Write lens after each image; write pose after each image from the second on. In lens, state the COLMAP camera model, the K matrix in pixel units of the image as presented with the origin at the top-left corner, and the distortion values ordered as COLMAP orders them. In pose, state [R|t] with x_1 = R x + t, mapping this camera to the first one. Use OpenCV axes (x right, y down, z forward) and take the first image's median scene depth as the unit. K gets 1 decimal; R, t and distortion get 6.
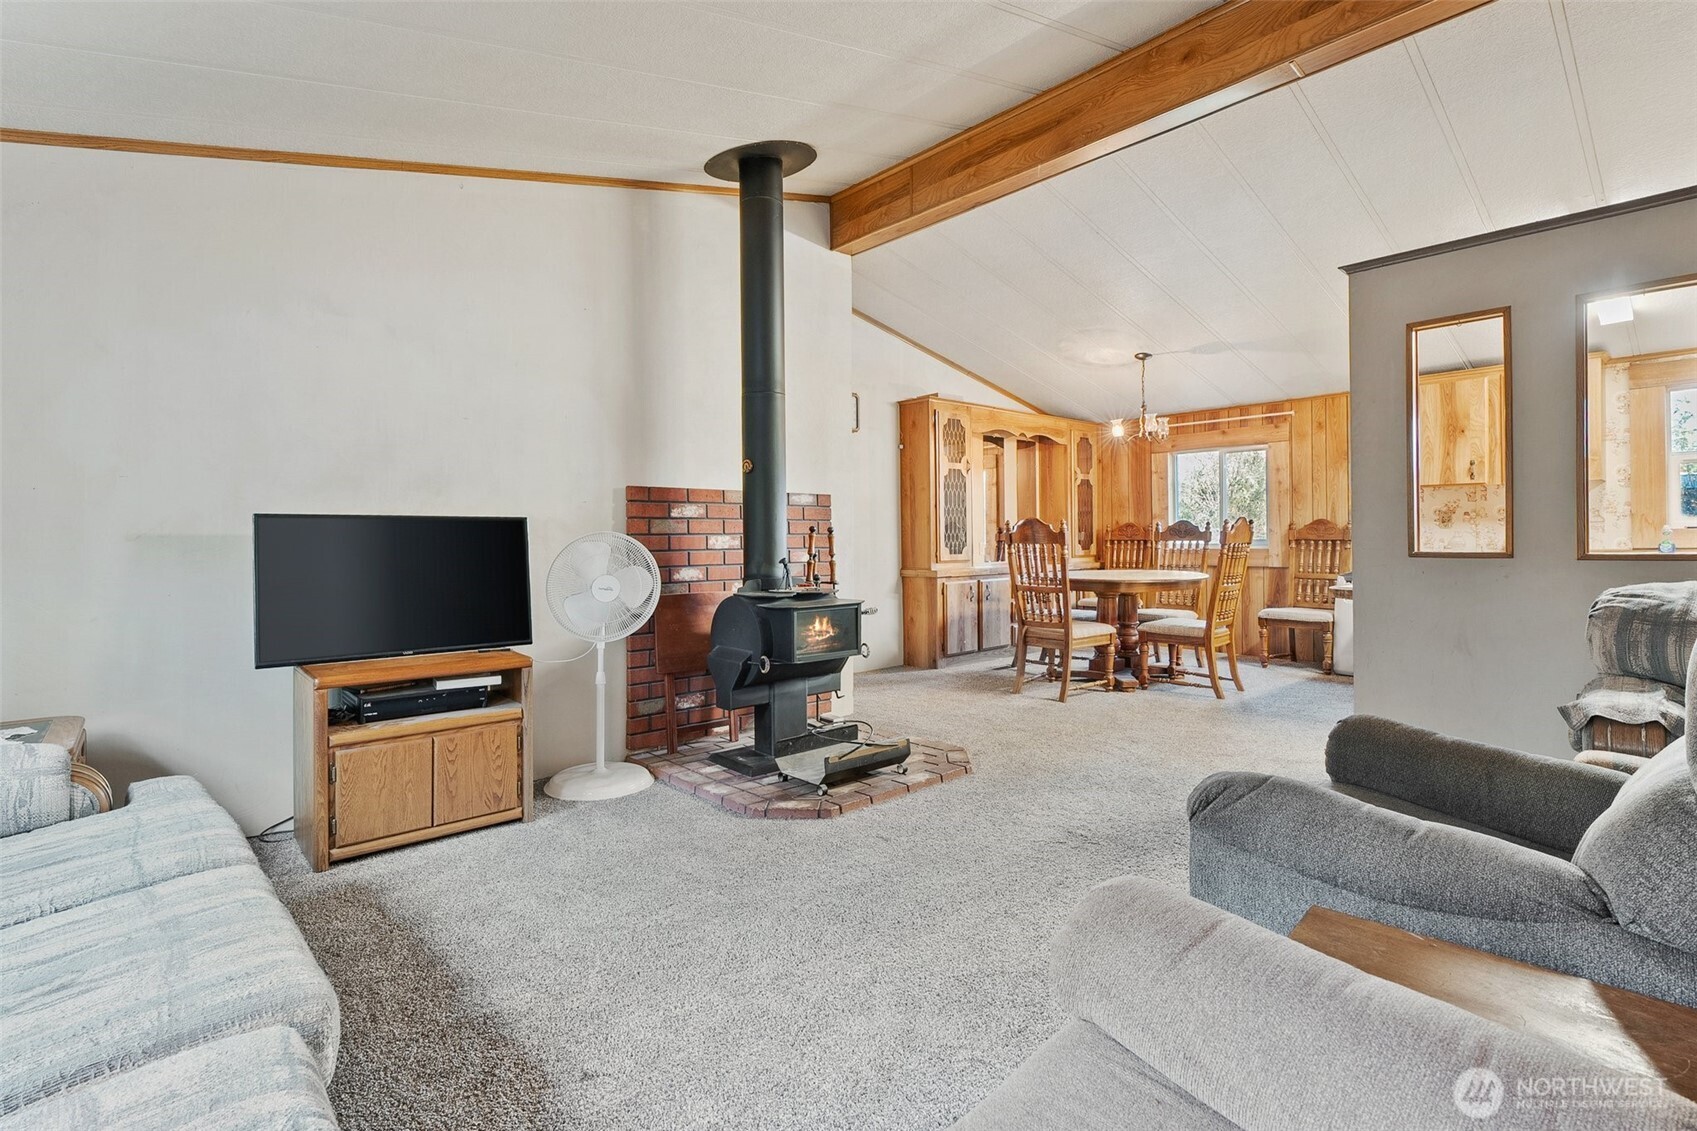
lens RADIAL K [[827.6, 0, 853.0], [0, 827.6, 539.6], [0, 0, 1]] dist [0.000198, 0.000257]
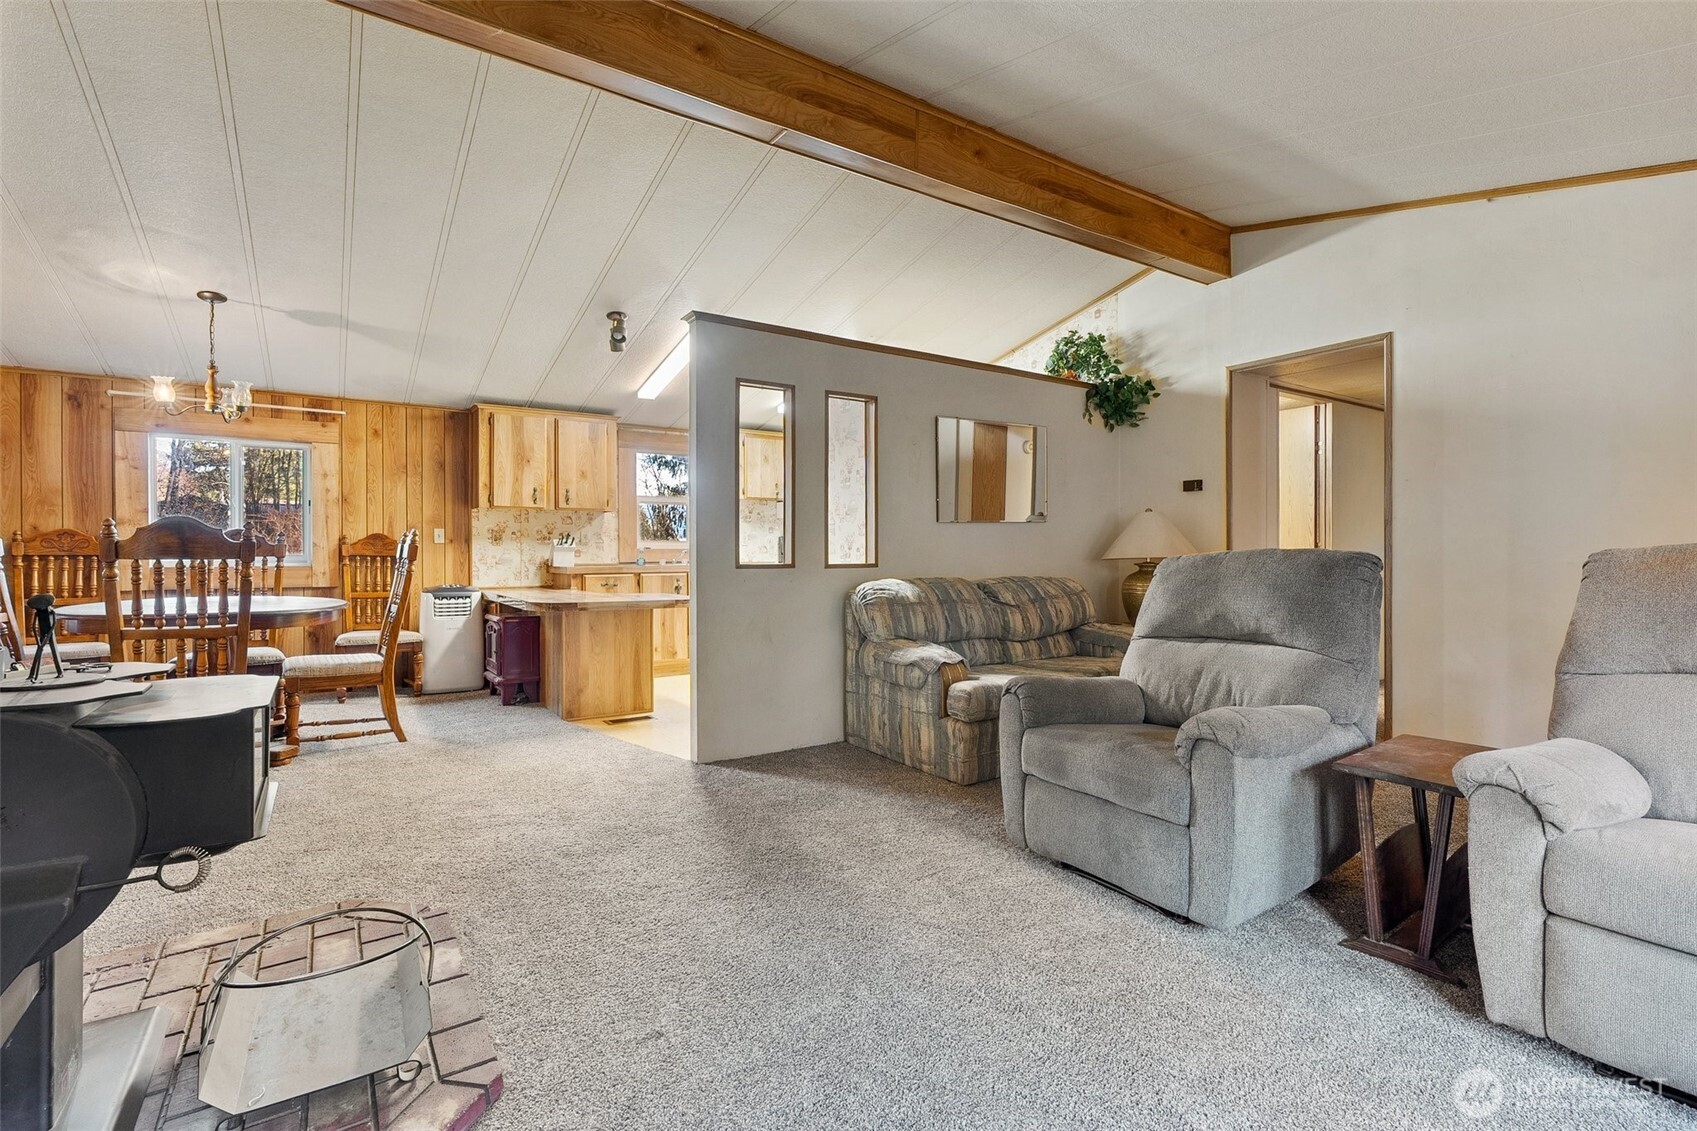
lens RADIAL K [[784.5, 0, 850.6], [0, 784.5, 557.1], [0, 0, 1]] dist [0.007102, 0.000594]
pose [[0.144935, 0.003247, 0.989436, -0.235697], [-0.000689, 0.999995, -0.003180, 0.004184], [-0.989441, -0.000221, 0.144936, 0.349692]]
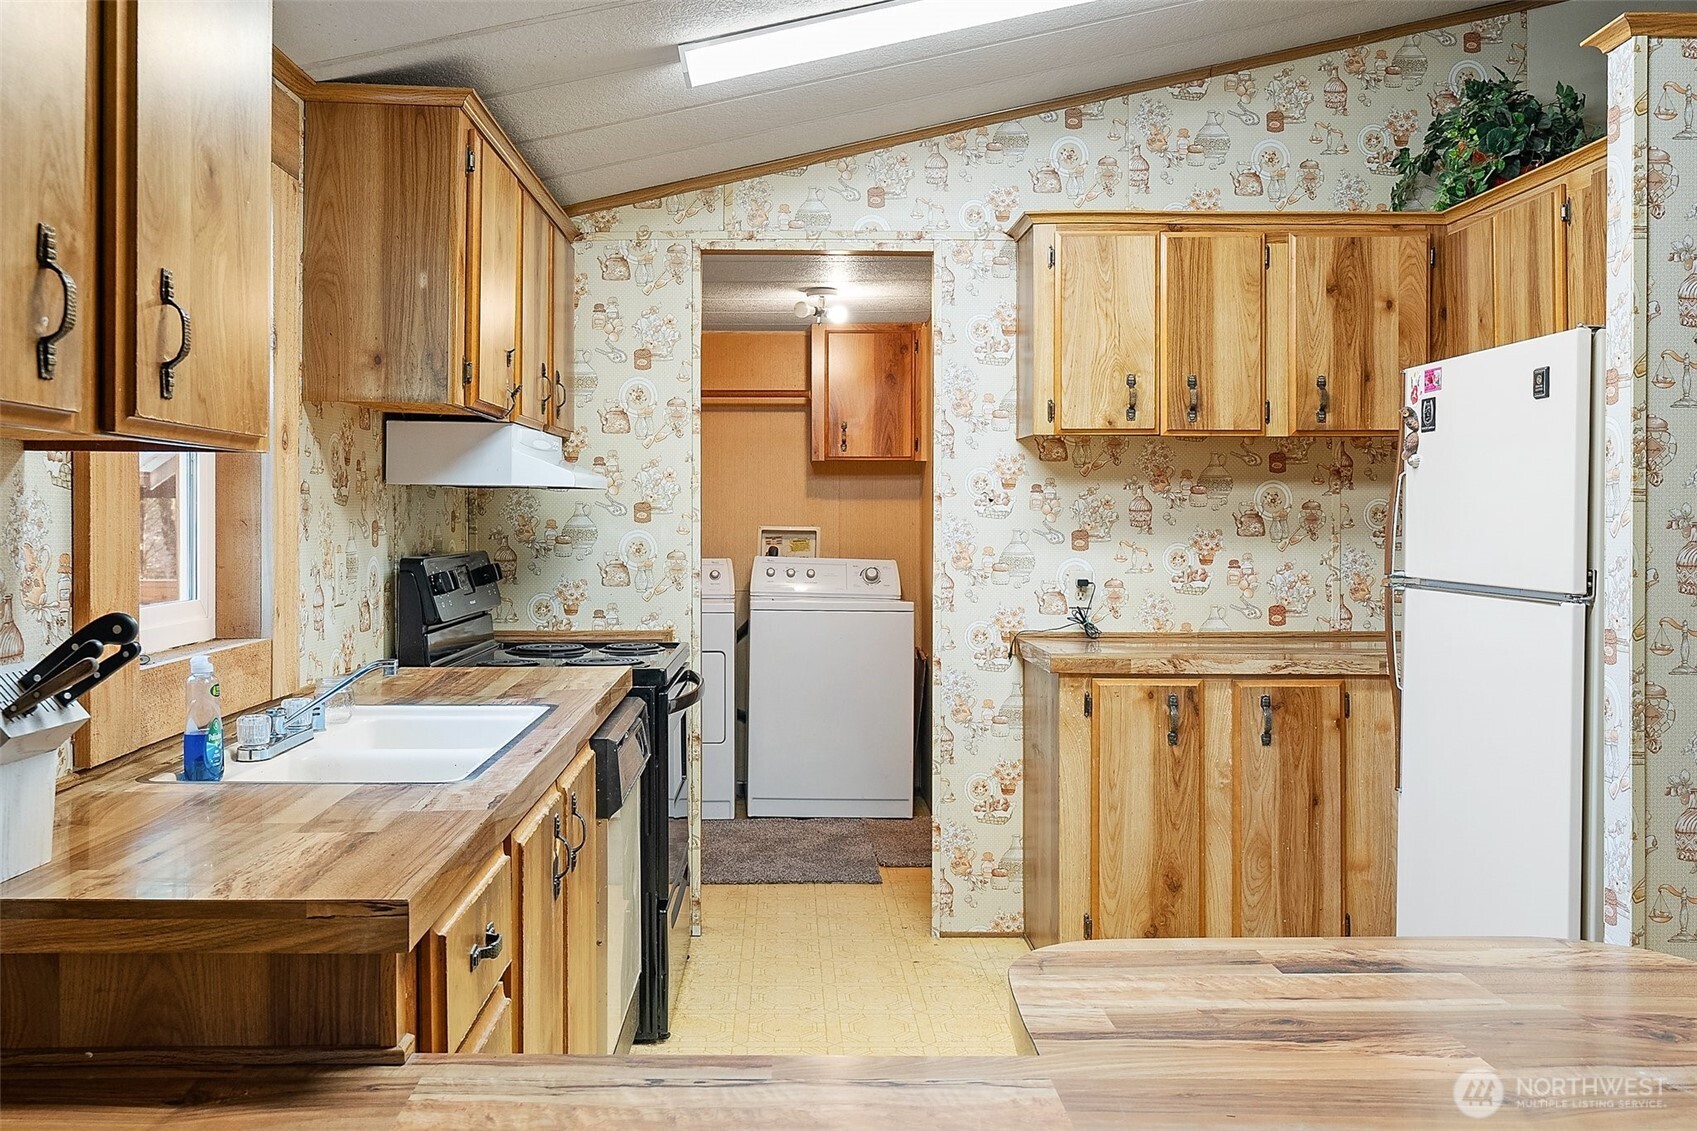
lens RADIAL K [[1463.1, 0, 873.9], [0, 1463.1, 517.1], [0, 0, 1]] dist [-0.004696, 0.003766]
pose [[-0.767668, 0.011940, 0.640736, 0.435797], [0.009017, 0.999929, -0.007830, -0.041251], [-0.640784, -0.000233, -0.767721, 0.938732]]
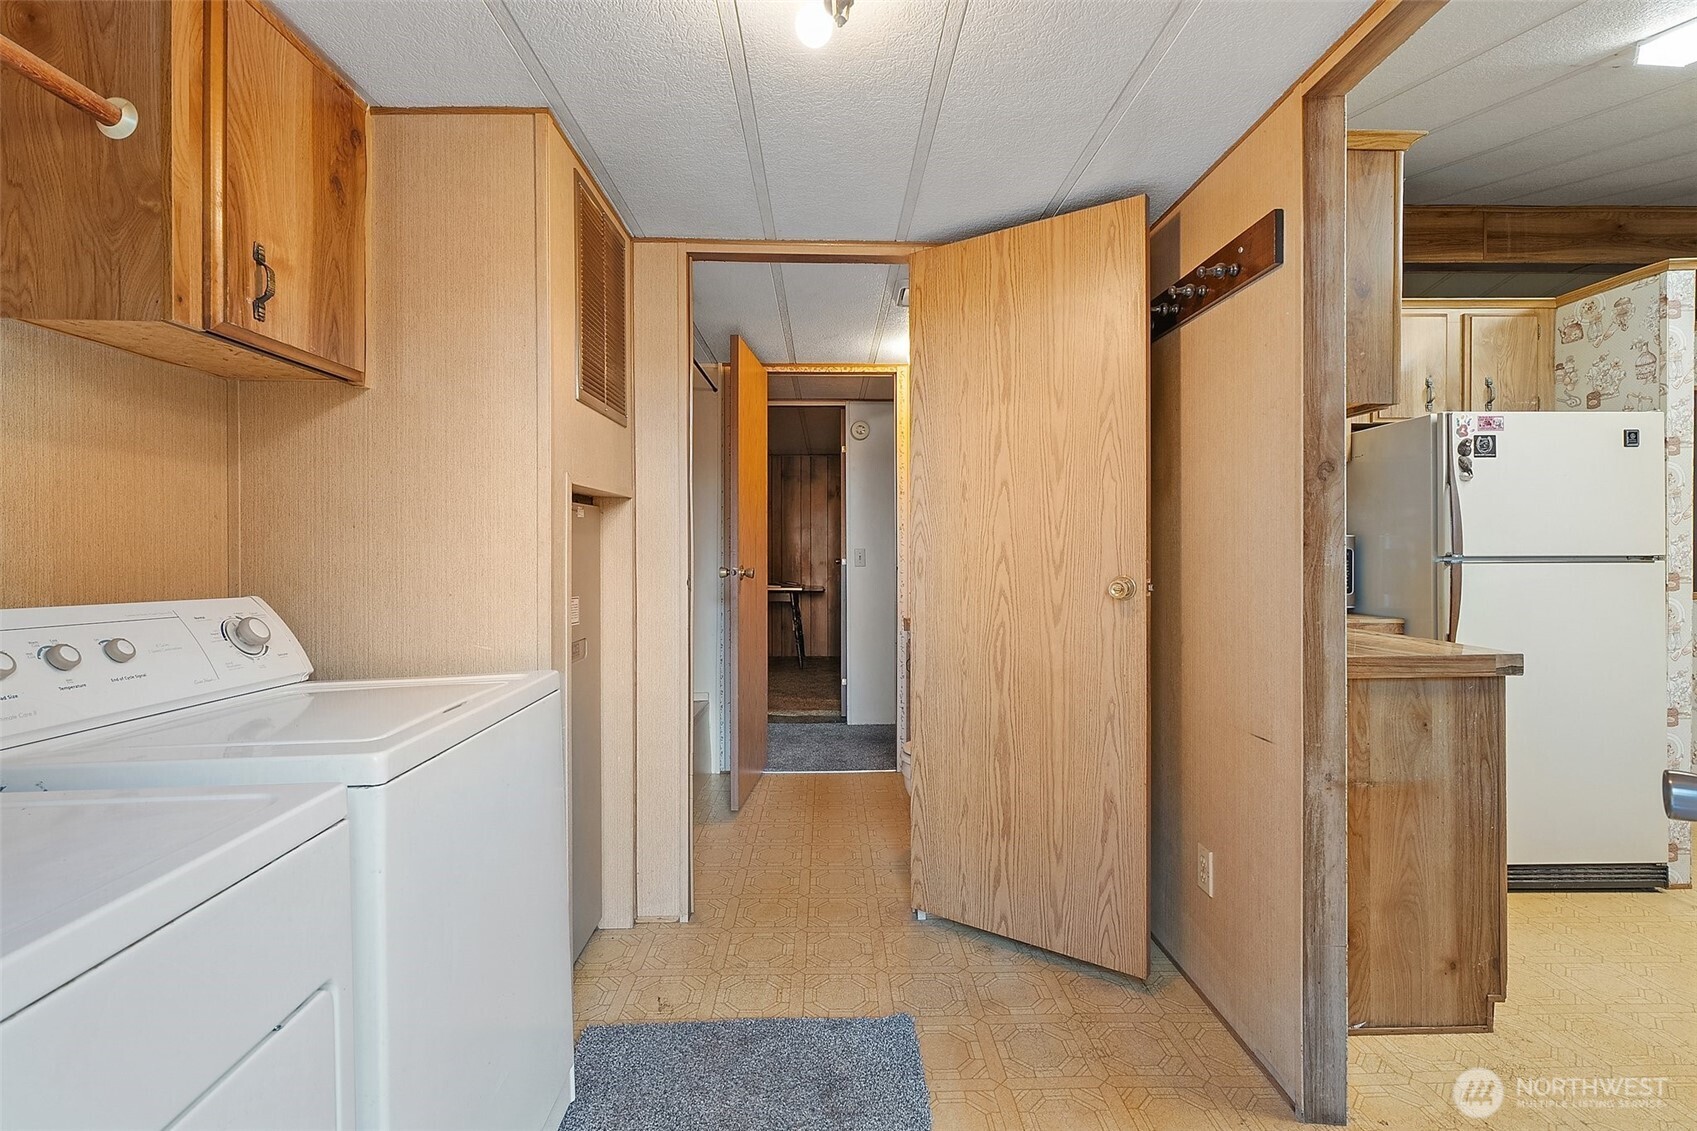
lens RADIAL K [[784.5, 0, 850.6], [0, 784.5, 557.1], [0, 0, 1]] dist [0.007102, 0.000594]
pose [[-0.651192, 0.026182, -0.758461, 1.242286], [0.013465, 0.999646, 0.022947, -0.034401], [0.758793, 0.004730, -0.651315, 0.369523]]
